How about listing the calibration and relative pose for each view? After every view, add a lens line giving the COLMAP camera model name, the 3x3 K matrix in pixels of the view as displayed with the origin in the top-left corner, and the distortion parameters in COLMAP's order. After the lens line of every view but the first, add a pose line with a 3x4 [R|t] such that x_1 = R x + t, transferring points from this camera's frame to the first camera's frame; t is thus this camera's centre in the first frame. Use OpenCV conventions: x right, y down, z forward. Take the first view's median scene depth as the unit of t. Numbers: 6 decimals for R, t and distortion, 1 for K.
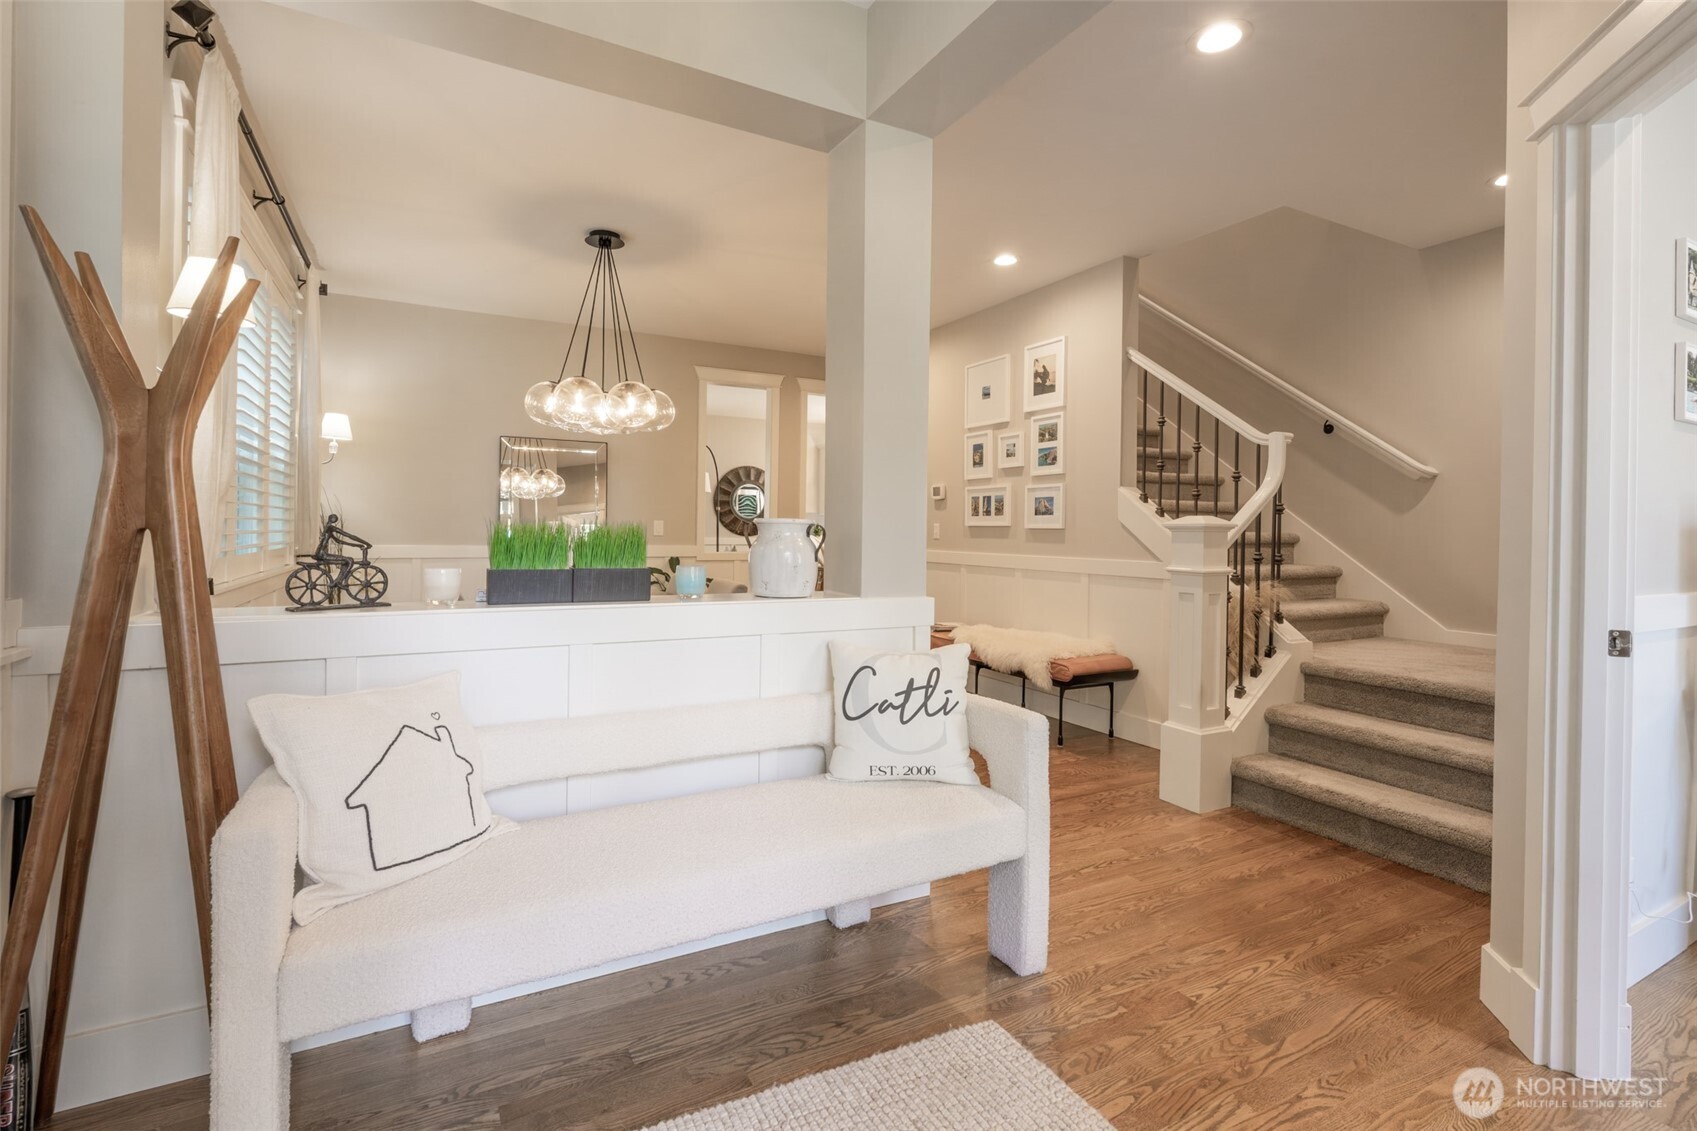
lens RADIAL K [[777.2, 0, 821.5], [0, 777.2, 536.4], [0, 0, 1]] dist [-0.004101, 0.000574]
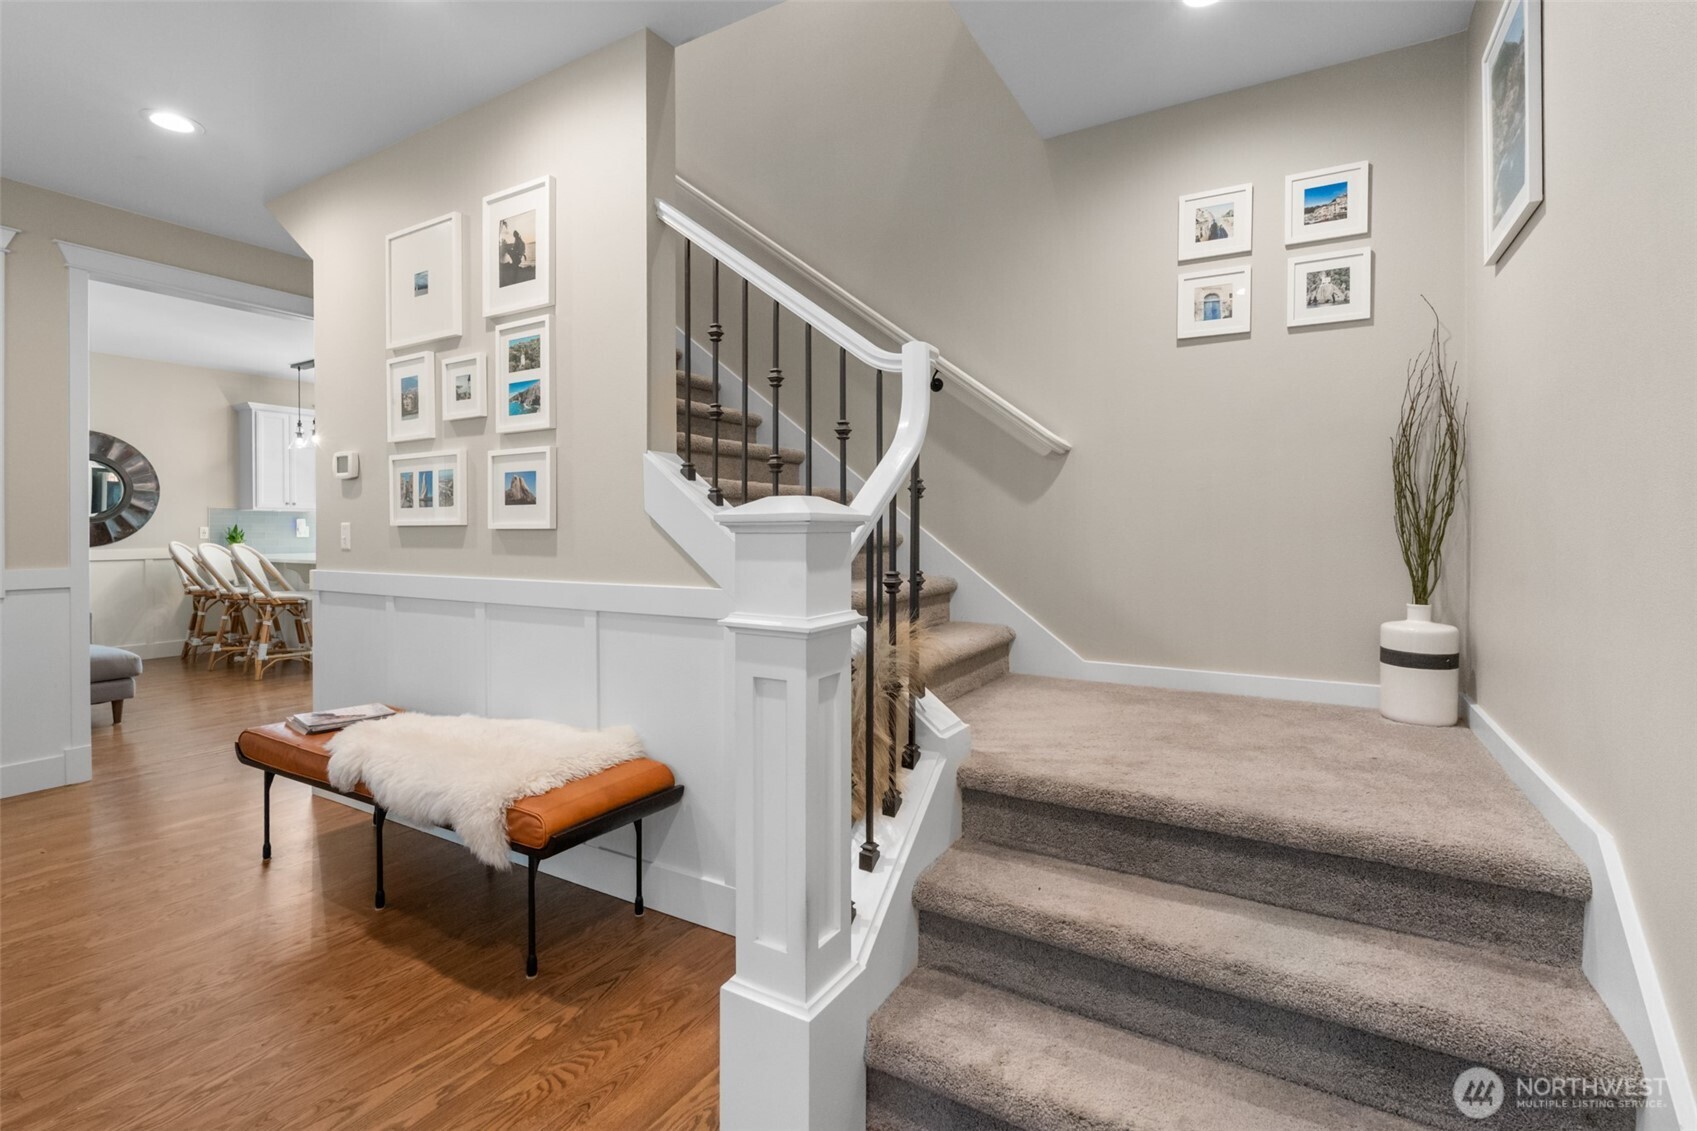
lens RADIAL K [[777.2, 0, 853.3], [0, 777.2, 535.2], [0, 0, 1]] dist [-0.004101, 0.000574]
pose [[0.840531, -0.015059, 0.541554, 0.205145], [0.016378, 0.999863, 0.002384, -0.003588], [-0.541515, 0.006865, 0.840663, 0.453209]]
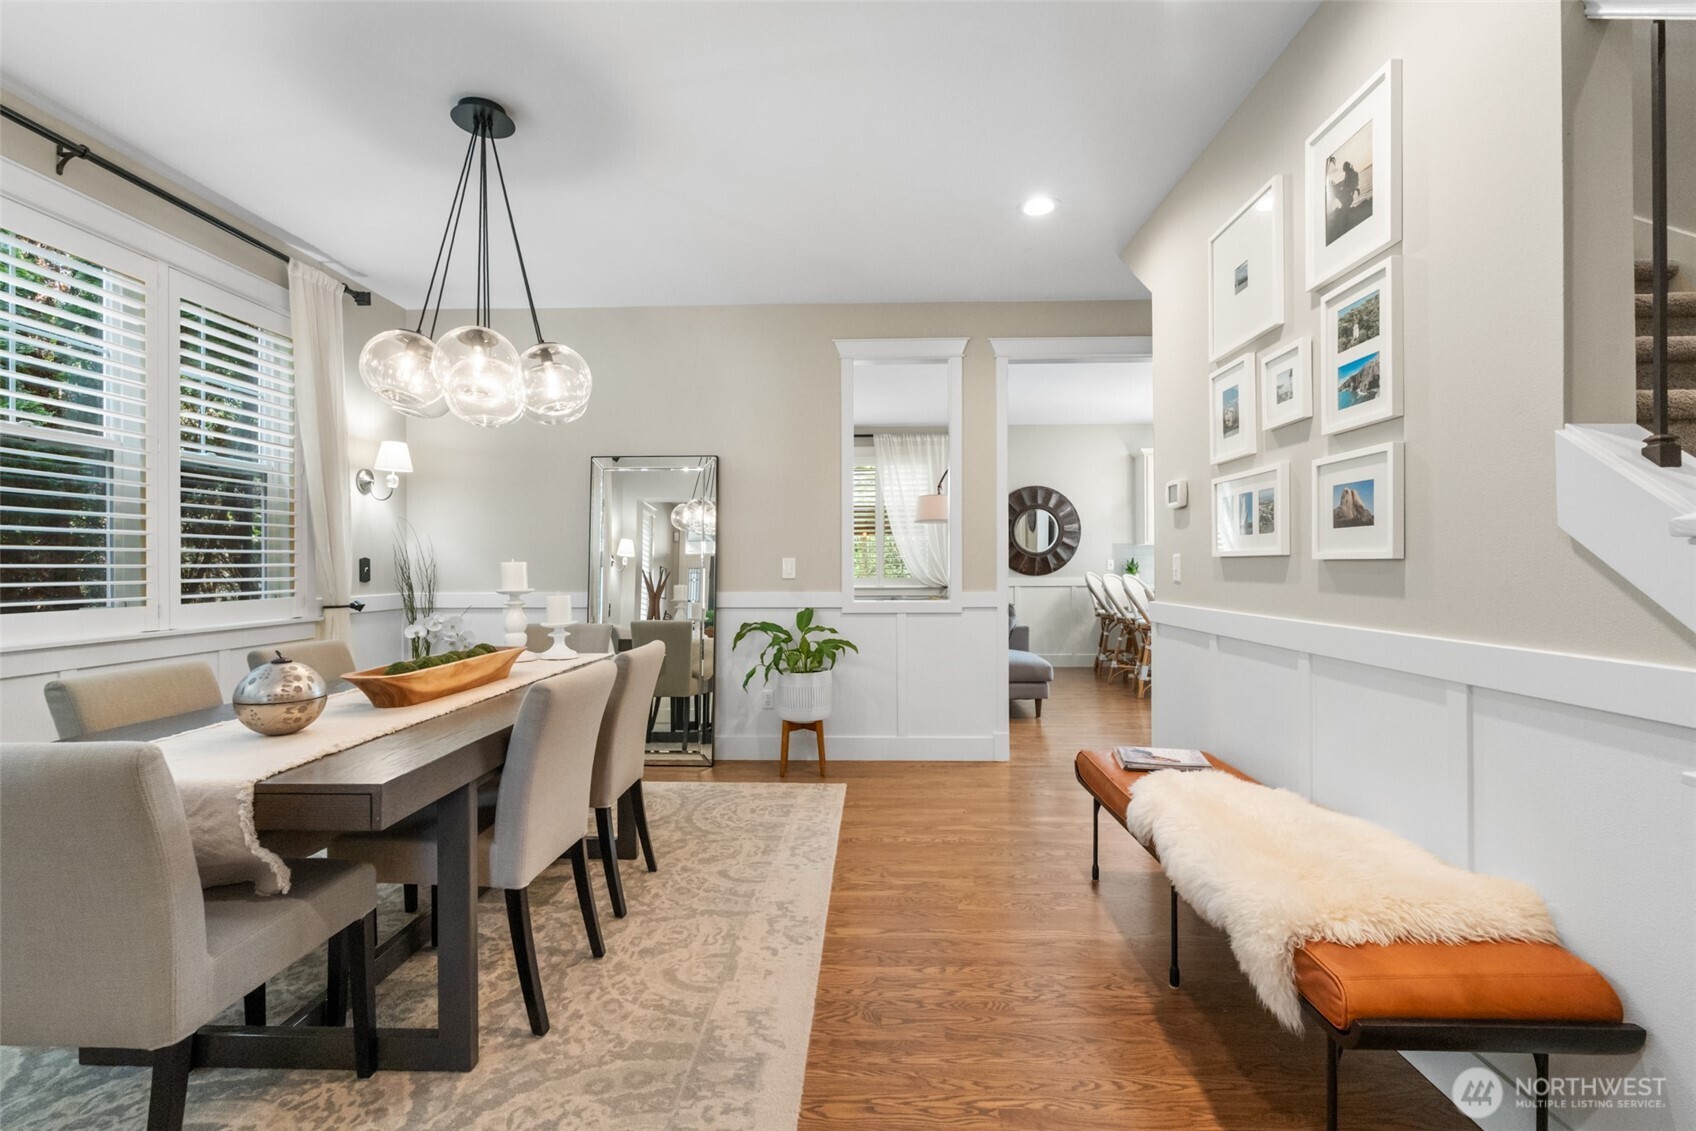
lens RADIAL K [[776.7, 0, 841.8], [0, 776.7, 564.6], [0, 0, 1]] dist [-0.004101, 0.000574]
pose [[0.880277, -0.013803, -0.474259, 0.266600], [0.007596, 0.999859, -0.015002, -0.003619], [0.474399, 0.009604, 0.880258, 0.564731]]
